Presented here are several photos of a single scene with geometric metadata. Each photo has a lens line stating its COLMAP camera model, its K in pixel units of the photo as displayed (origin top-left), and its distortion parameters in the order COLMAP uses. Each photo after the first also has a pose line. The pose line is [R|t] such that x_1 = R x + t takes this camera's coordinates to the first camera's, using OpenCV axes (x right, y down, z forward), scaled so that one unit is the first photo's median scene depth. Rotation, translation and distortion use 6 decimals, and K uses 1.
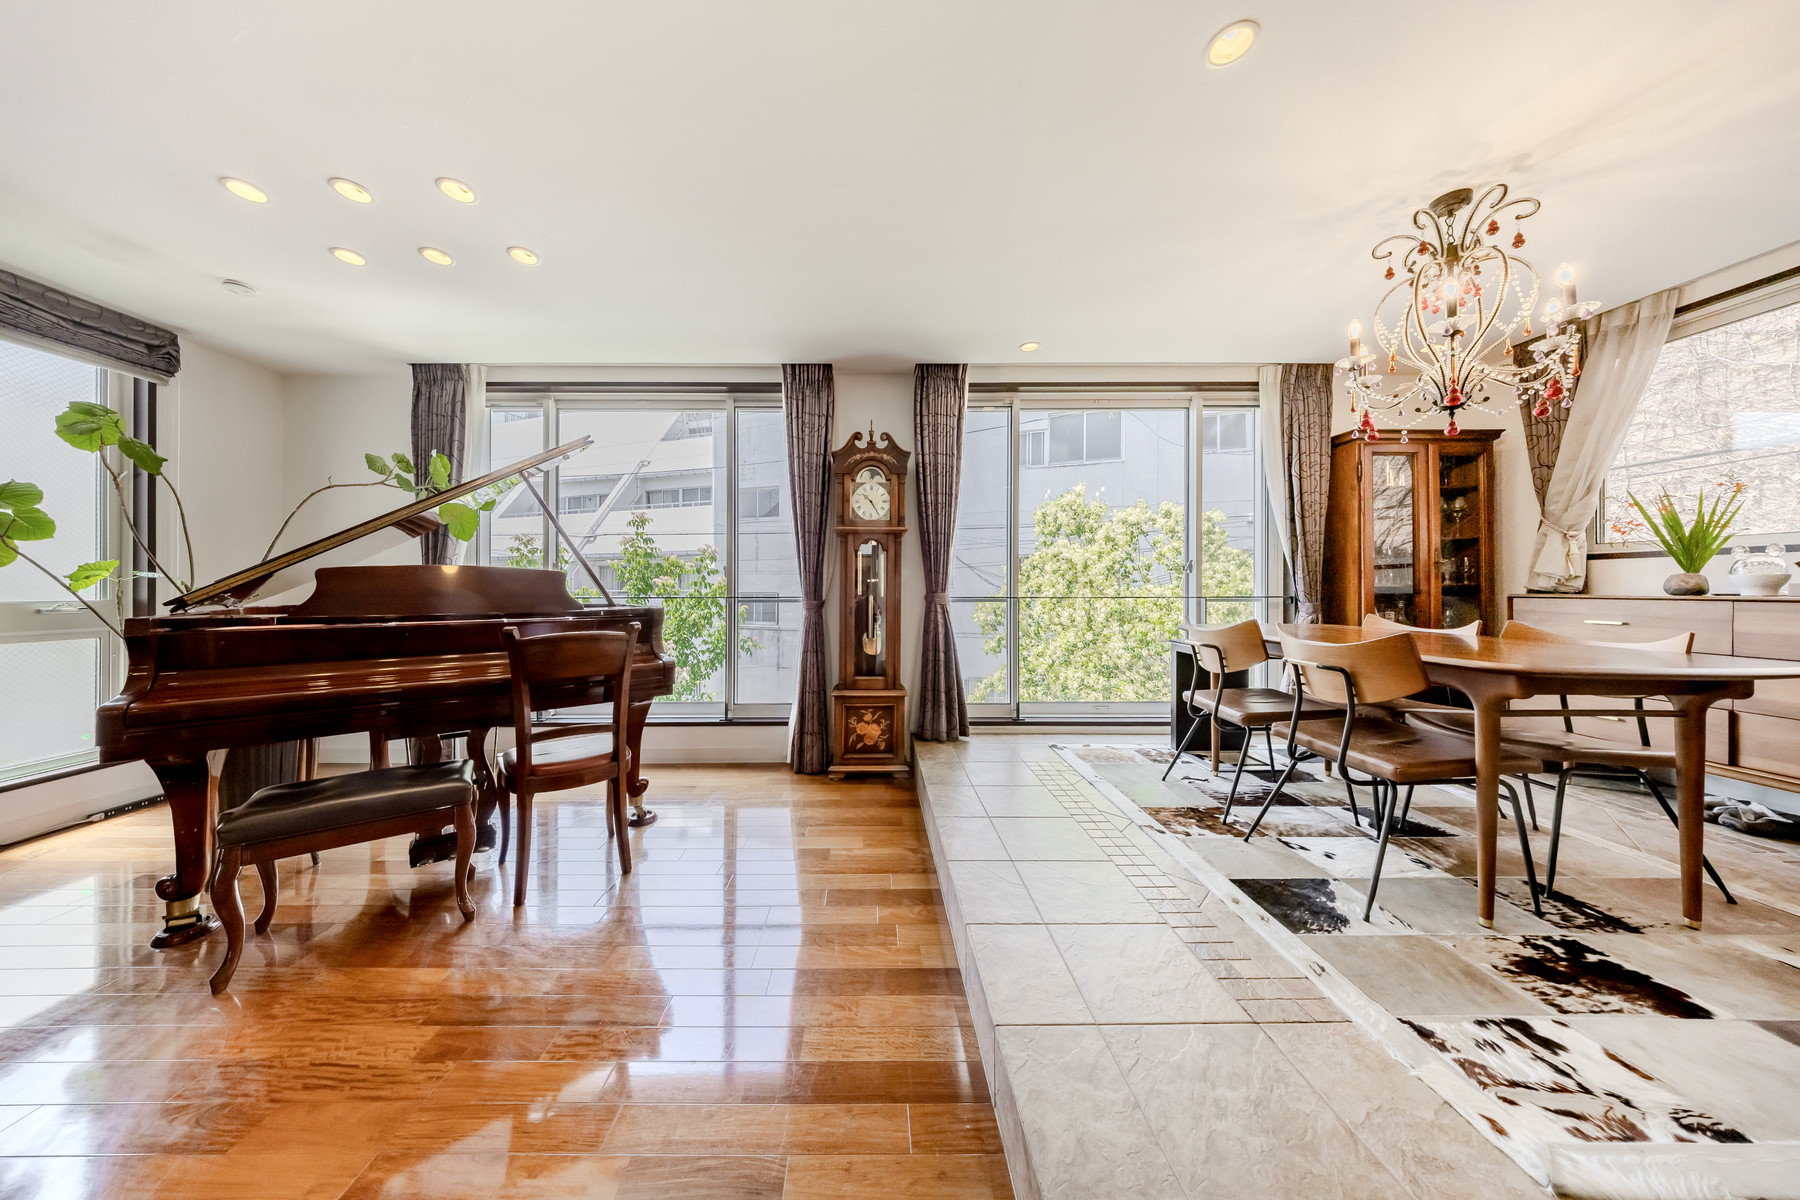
lens RADIAL K [[530.7, 0, 862.6], [0, 530.7, 587.2], [0, 0, 1]] dist [0.000202, -0.000076]
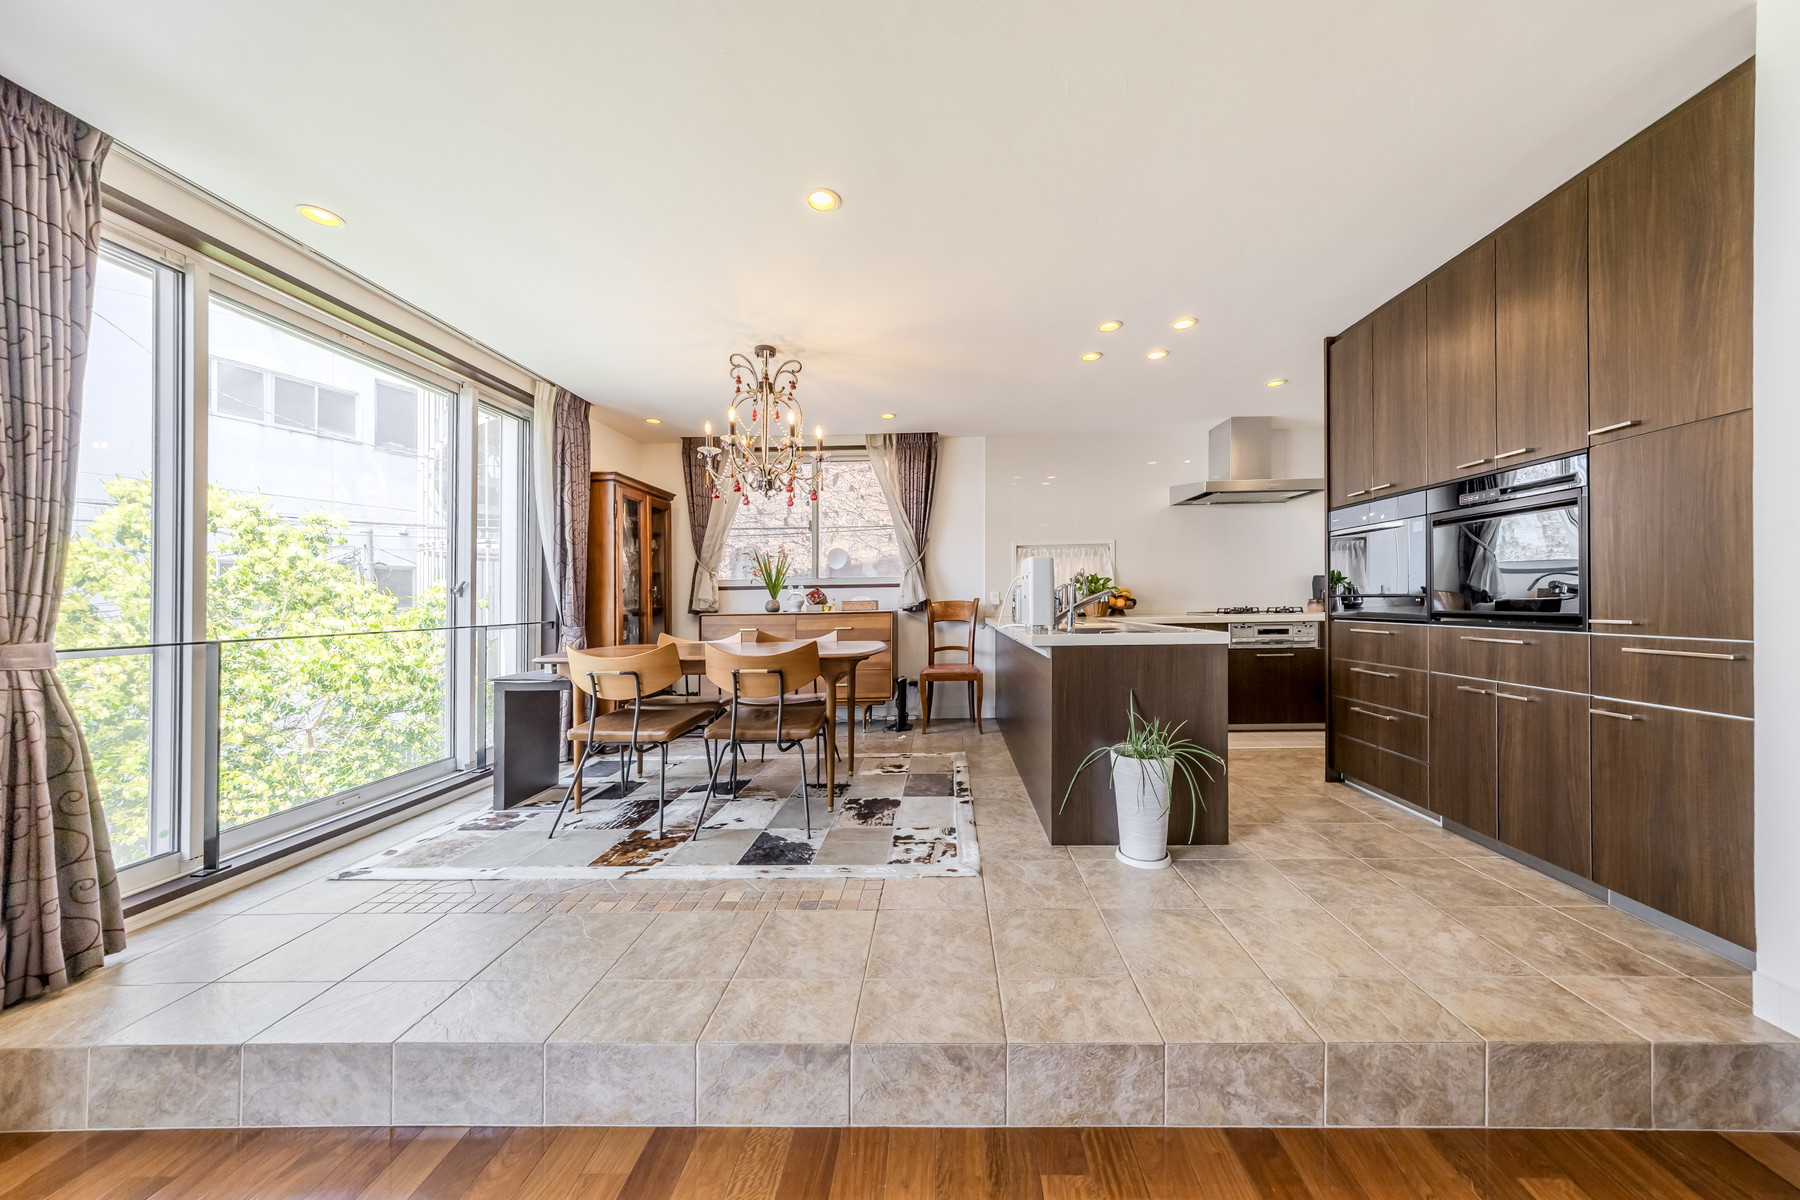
lens RADIAL K [[586.6, 0, 940.5], [0, 586.6, 607.9], [0, 0, 1]] dist [0.000832, -0.000105]
pose [[0.025145, -0.015252, 0.999567, -0.339127], [0.015561, 0.999768, 0.014863, -0.013967], [-0.999563, 0.015180, 0.025377, 0.303929]]
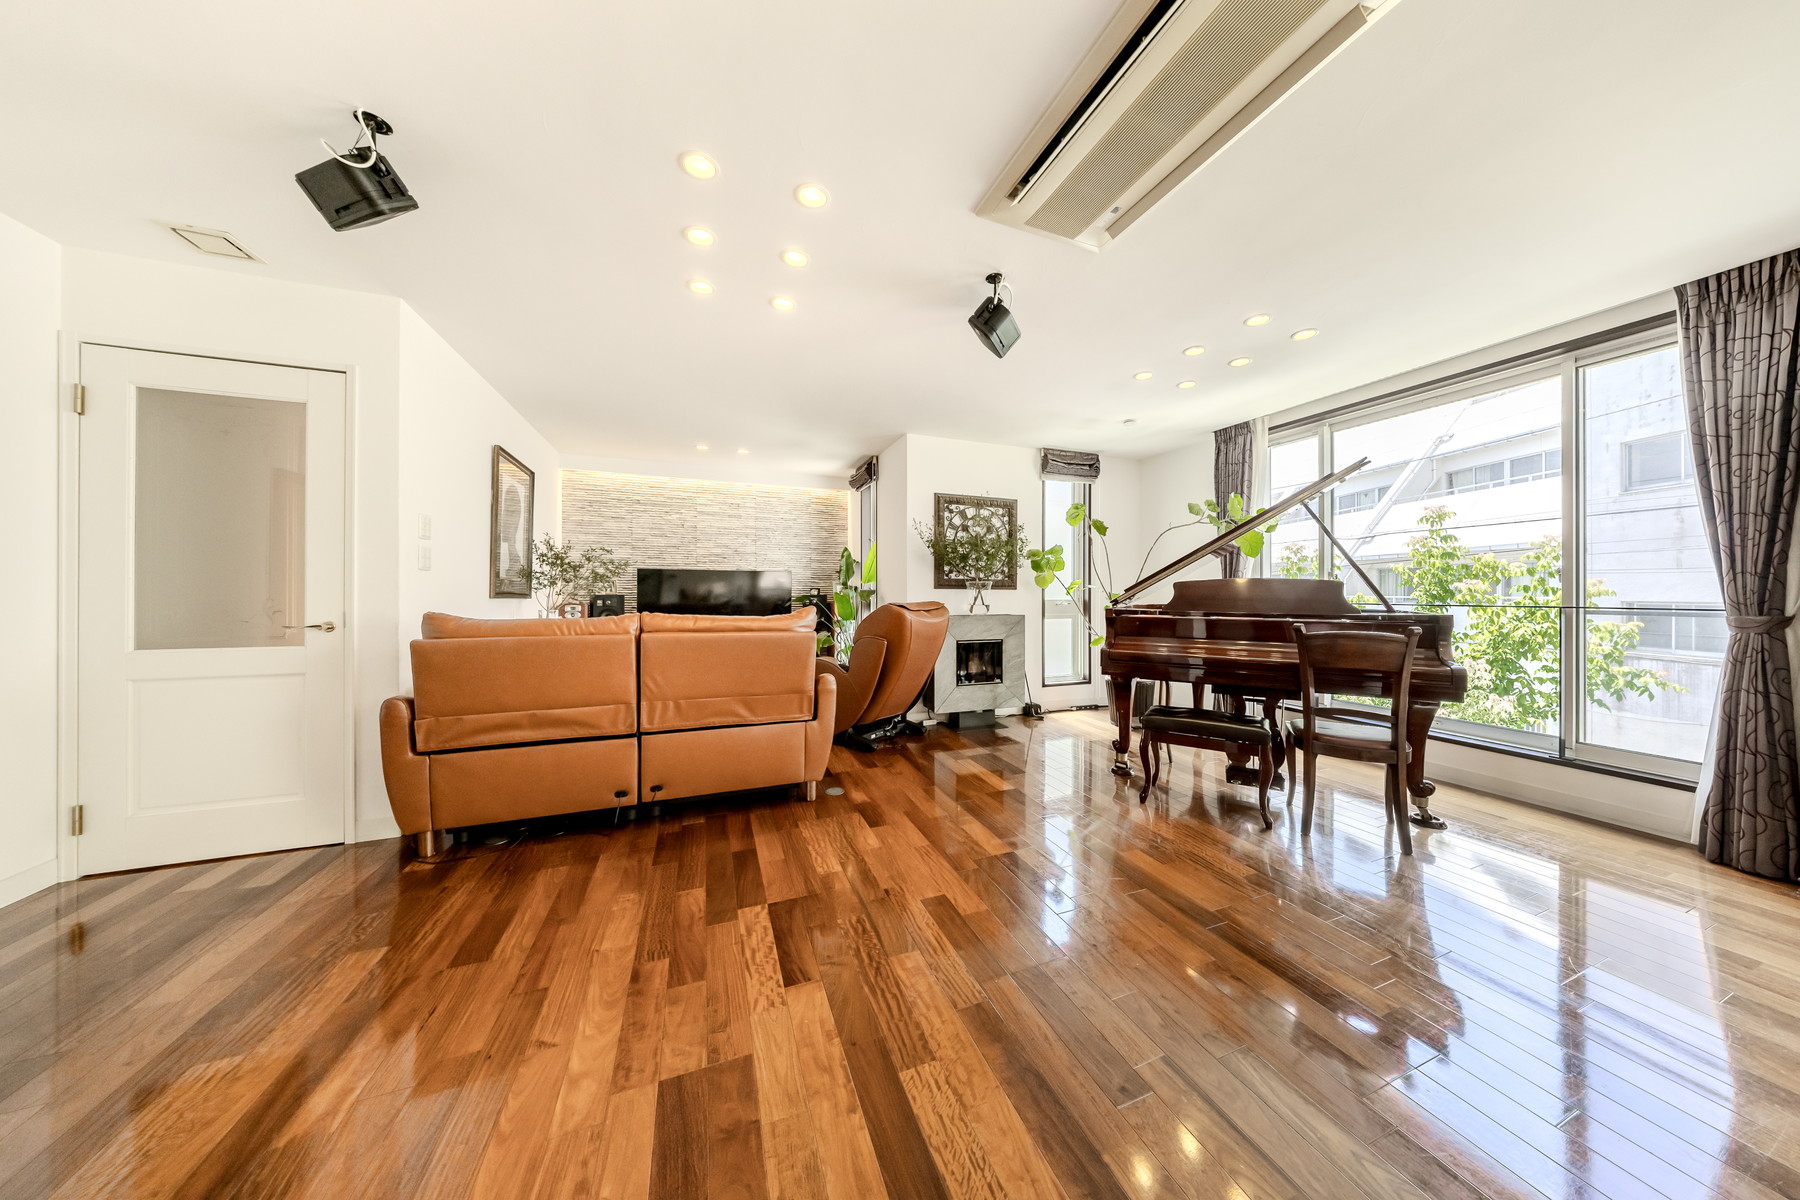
lens RADIAL K [[530.7, 0, 916.0], [0, 530.7, 589.2], [0, 0, 1]] dist [0.000202, -0.000076]
pose [[0.382585, -0.005571, -0.923904, 0.136080], [-0.002522, 0.999972, -0.007074, -0.000378], [0.923917, 0.005036, 0.382560, -0.265731]]
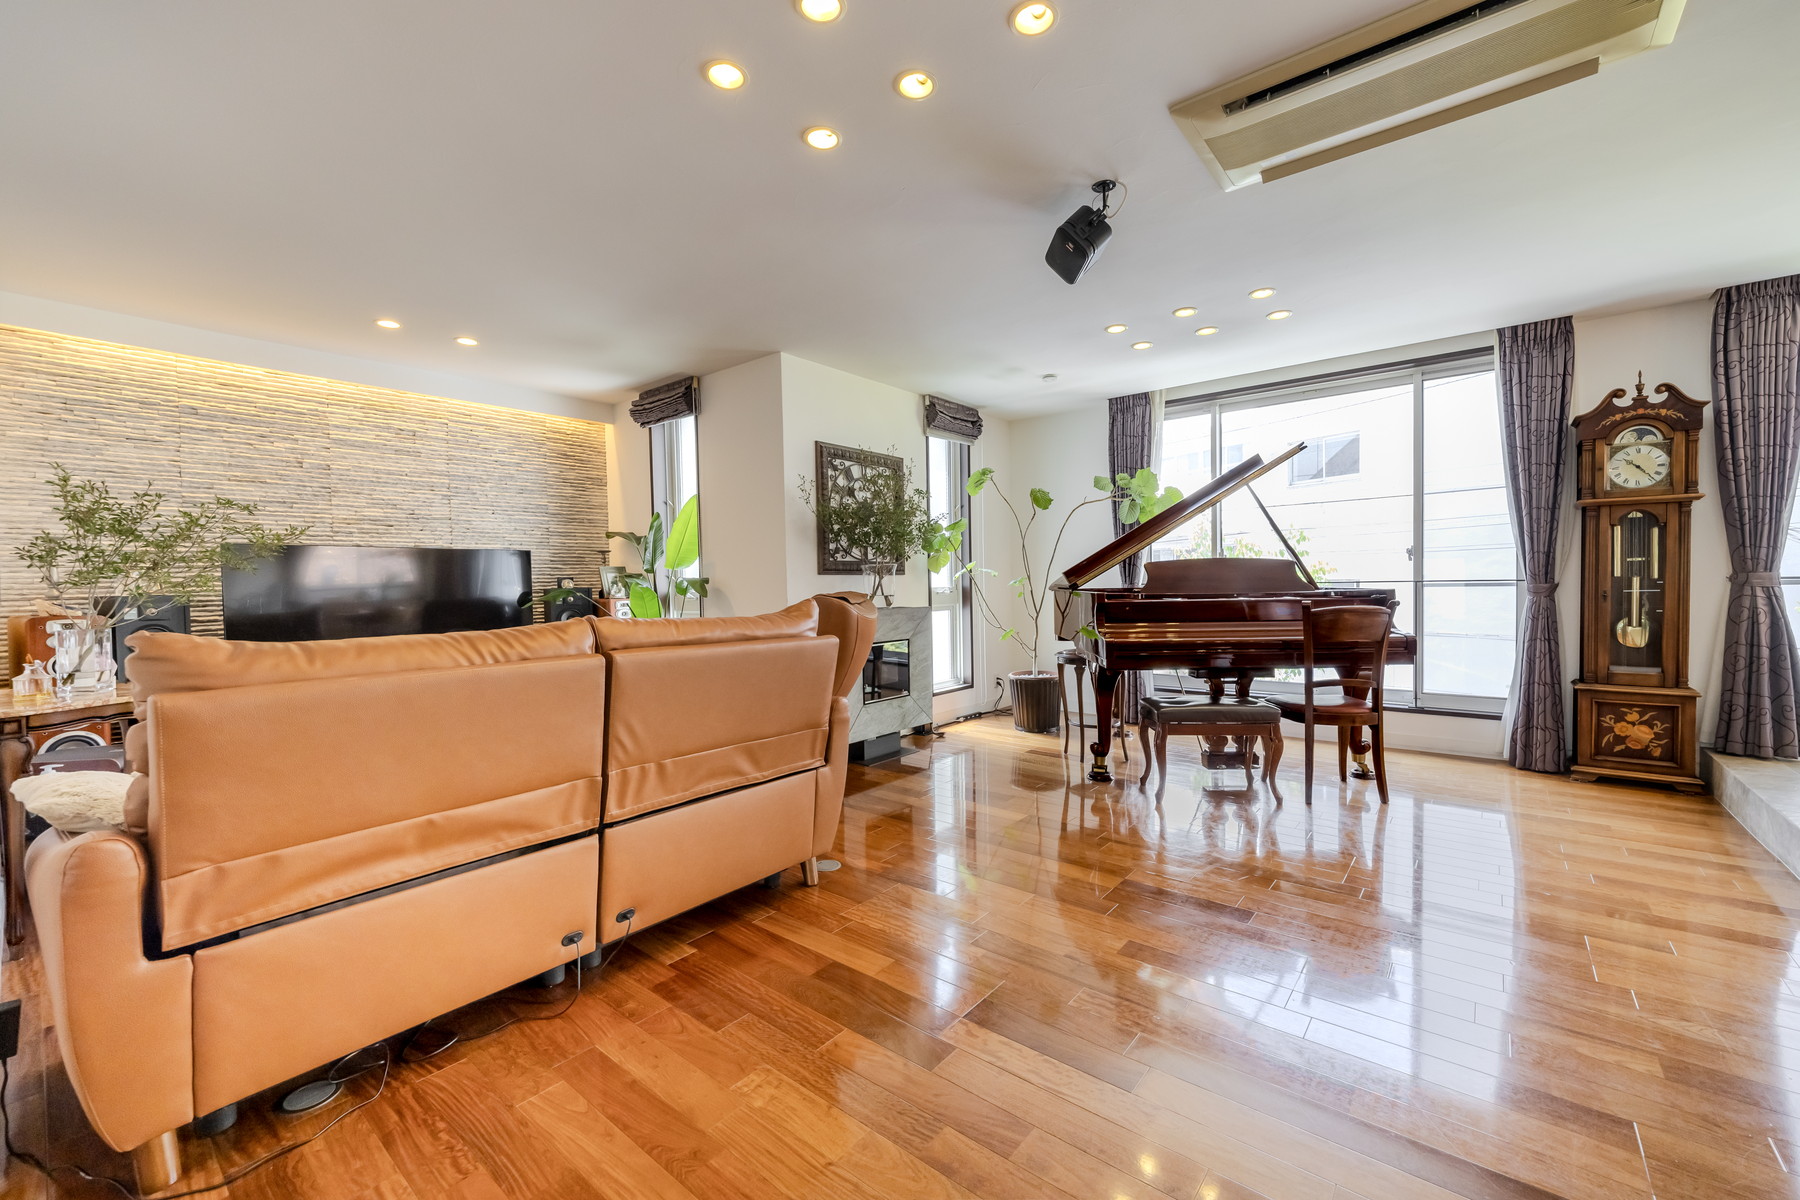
lens RADIAL K [[711.9, 0, 916.5], [0, 711.9, 596.4], [0, 0, 1]] dist [0.003896, 0.002002]
pose [[0.785538, 0.000239, -0.618813, -0.203613], [0.016053, 0.999656, 0.020764, 0.004925], [0.618605, -0.026245, 0.785264, -0.703224]]
